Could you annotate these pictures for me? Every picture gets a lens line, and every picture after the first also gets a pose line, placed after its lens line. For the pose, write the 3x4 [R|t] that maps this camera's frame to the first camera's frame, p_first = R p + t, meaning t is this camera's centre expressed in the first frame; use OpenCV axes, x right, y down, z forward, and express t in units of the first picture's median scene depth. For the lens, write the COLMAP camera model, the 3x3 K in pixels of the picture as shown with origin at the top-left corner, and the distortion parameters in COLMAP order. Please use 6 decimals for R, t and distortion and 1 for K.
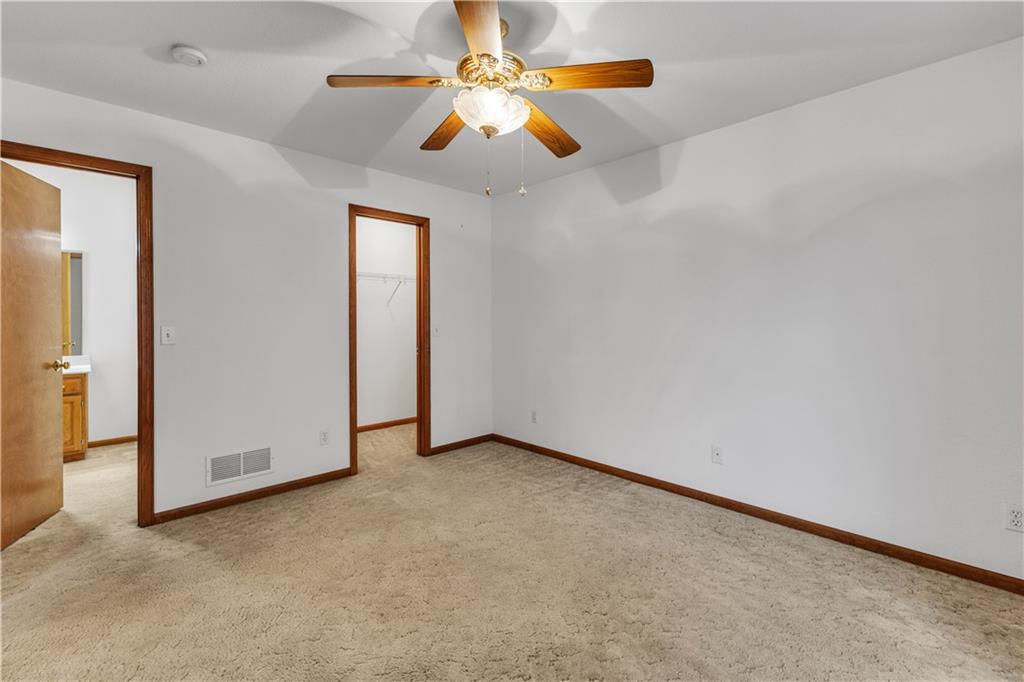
lens RADIAL K [[442.1, 0, 512.0], [0, 442.1, 337.1], [0, 0, 1]] dist [-0.001220, -0.000188]
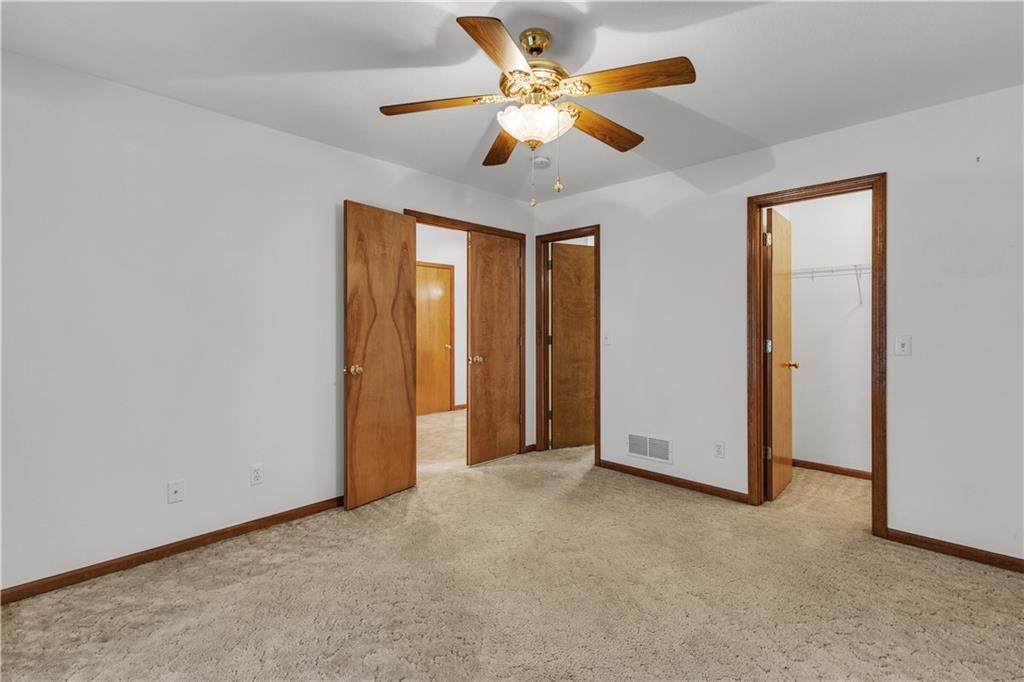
lens RADIAL K [[463.2, 0, 512.0], [0, 463.2, 341.0], [0, 0, 1]] dist [0.001791, 0.000027]
pose [[0.027467, 0.030310, -0.999163, 0.632959], [-0.038706, 0.998823, 0.029236, -0.024363], [0.998873, 0.037870, 0.028608, 0.576644]]
